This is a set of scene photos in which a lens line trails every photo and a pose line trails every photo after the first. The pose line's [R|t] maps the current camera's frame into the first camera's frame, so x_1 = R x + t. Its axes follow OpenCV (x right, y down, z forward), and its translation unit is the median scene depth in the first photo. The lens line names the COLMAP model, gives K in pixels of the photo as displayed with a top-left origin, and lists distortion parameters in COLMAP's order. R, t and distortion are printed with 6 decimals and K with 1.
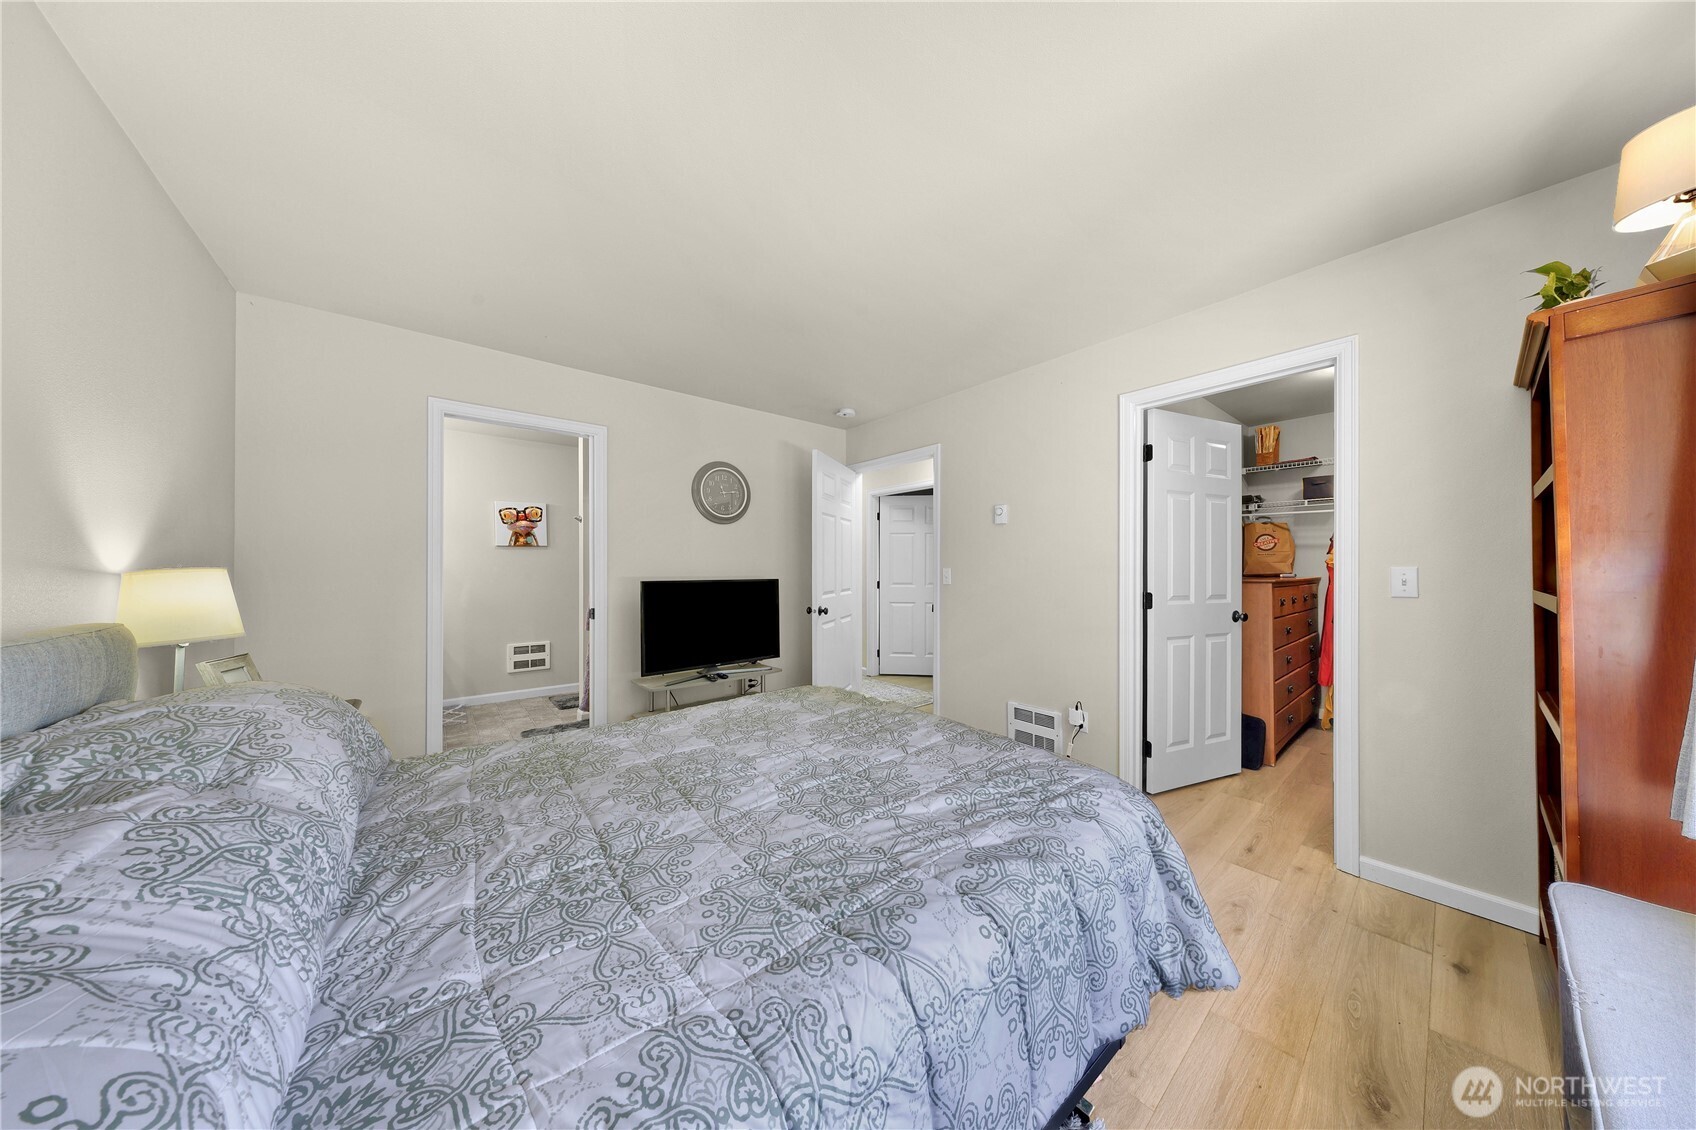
lens RADIAL K [[494.3, 0, 832.9], [0, 494.3, 569.6], [0, 0, 1]] dist [0.000832, 0.000057]
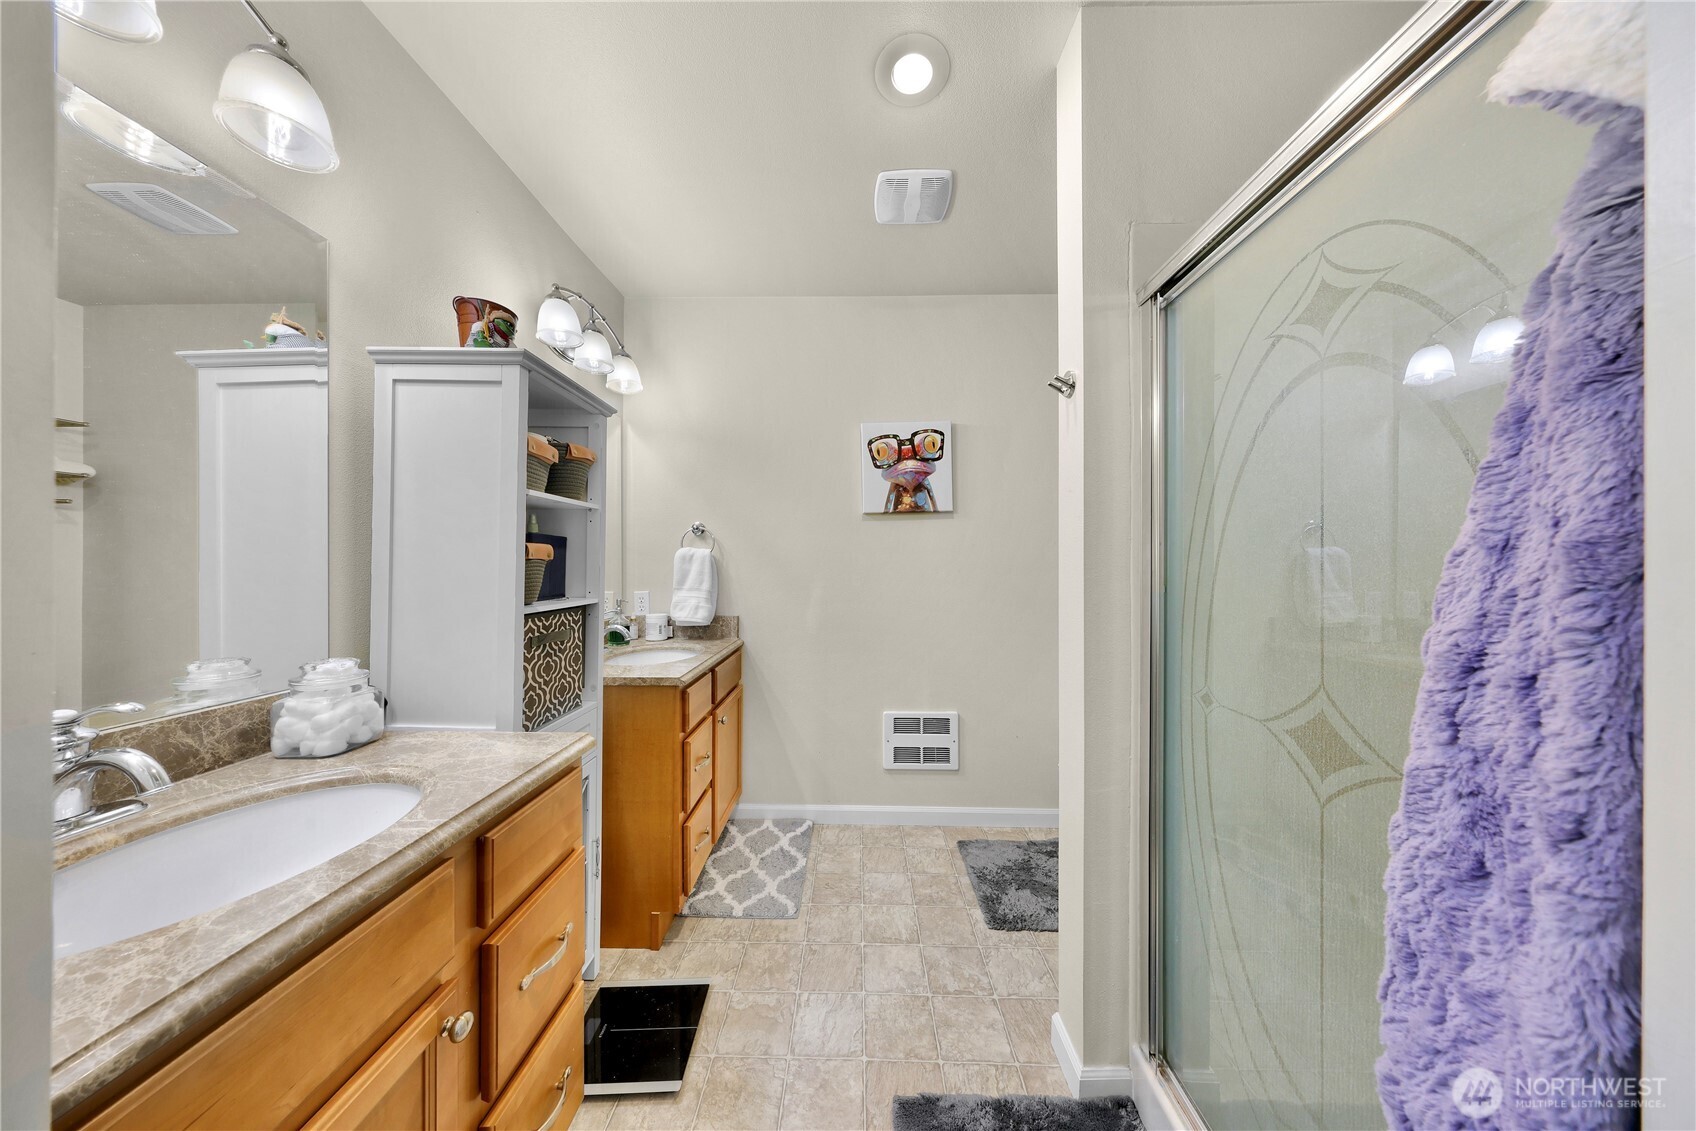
lens RADIAL K [[494.3, 0, 853.6], [0, 494.3, 564.6], [0, 0, 1]] dist [0.000832, 0.000057]
pose [[0.769300, -0.001513, -0.638886, -0.363943], [0.000846, 0.999999, -0.001349, 0.003829], [0.638887, 0.000497, 0.769300, 0.600085]]
